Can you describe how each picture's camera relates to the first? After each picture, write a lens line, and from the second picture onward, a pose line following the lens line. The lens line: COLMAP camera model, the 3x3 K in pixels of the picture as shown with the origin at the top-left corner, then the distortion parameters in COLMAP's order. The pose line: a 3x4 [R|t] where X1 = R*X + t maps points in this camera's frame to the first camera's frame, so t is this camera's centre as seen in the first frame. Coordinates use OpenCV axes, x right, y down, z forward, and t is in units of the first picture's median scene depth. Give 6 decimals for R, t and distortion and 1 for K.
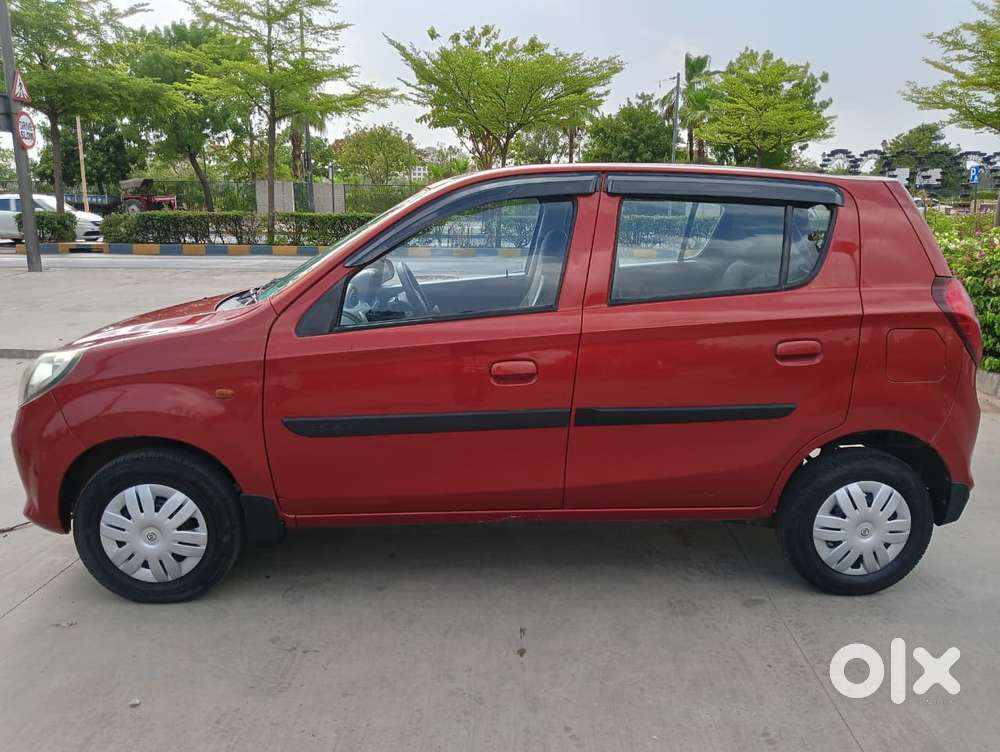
lens RADIAL K [[775.8, 0, 503.0], [0, 775.8, 378.6], [0, 0, 1]] dist [0.056844, -0.139895]
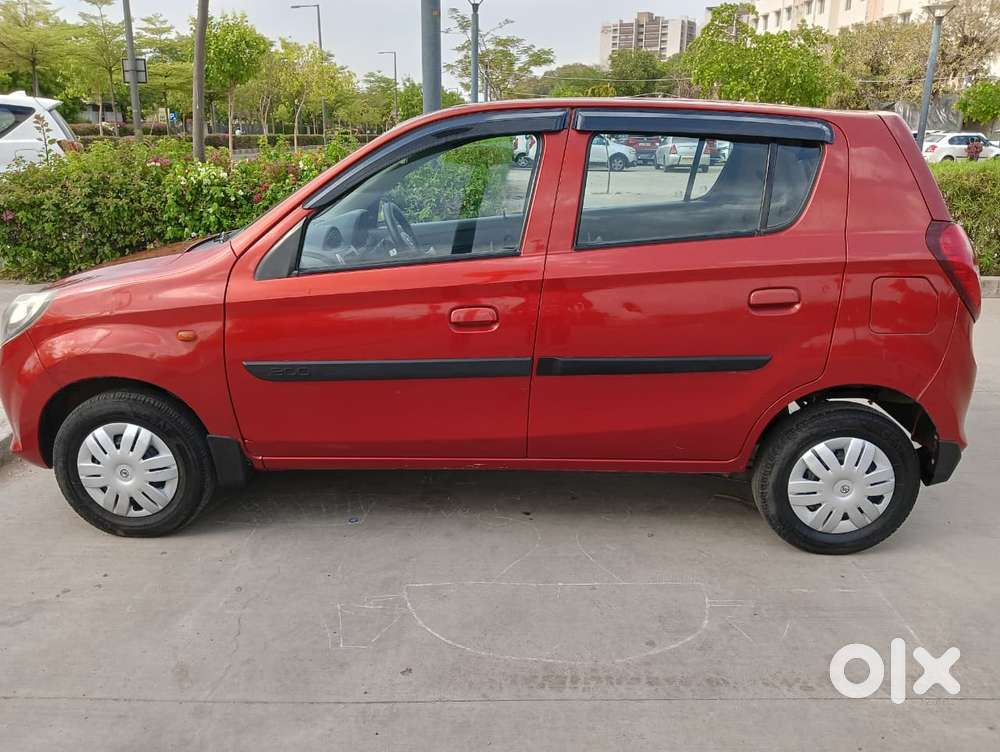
lens RADIAL K [[775.8, 0, 503.0], [0, 775.8, 378.6], [0, 0, 1]] dist [0.056844, -0.139895]
pose [[0.996746, 0.019197, -0.078290, 0.125150], [-0.013167, 0.996958, 0.076826, -0.008592], [0.079527, -0.075545, 0.993966, 0.025356]]
